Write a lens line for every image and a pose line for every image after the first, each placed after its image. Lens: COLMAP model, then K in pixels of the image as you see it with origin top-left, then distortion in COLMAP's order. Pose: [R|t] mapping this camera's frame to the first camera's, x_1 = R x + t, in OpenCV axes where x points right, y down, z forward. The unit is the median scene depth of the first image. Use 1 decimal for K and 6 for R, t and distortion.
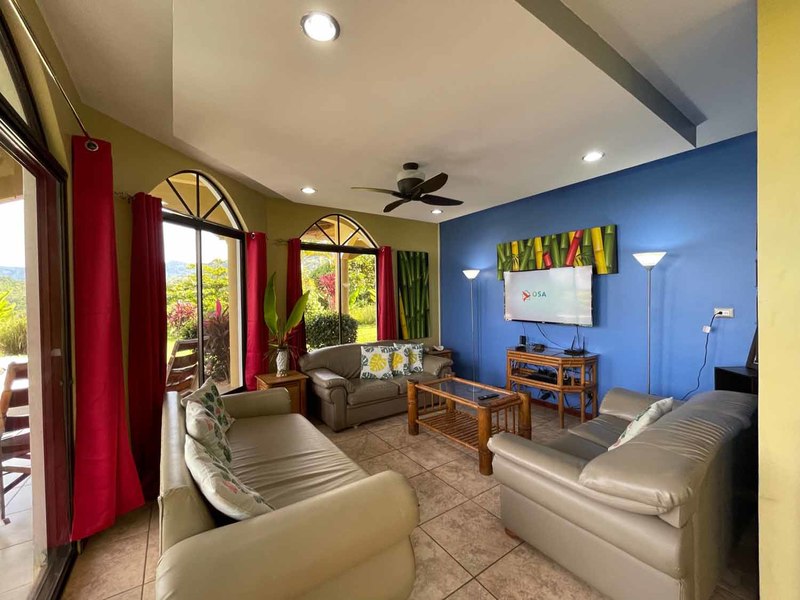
lens RADIAL K [[326.5, 0, 398.4], [0, 326.5, 298.6], [0, 0, 1]] dist [0.000539, 0.000166]
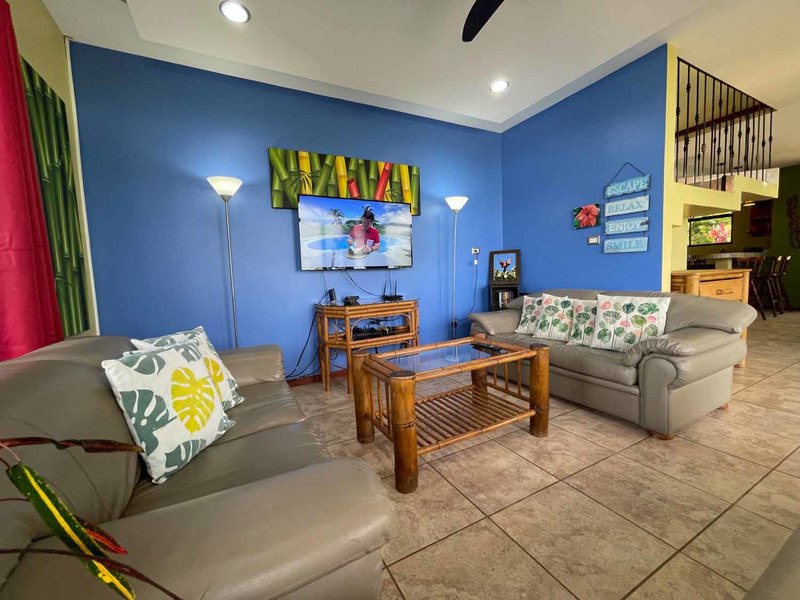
lens RADIAL K [[326.5, 0, 398.4], [0, 326.5, 298.6], [0, 0, 1]] dist [0.000539, 0.000166]
pose [[0.121606, -0.069096, 0.990171, -0.332287], [0.044249, 0.996960, 0.064135, 0.099619], [-0.991592, 0.036015, 0.124293, 0.796955]]
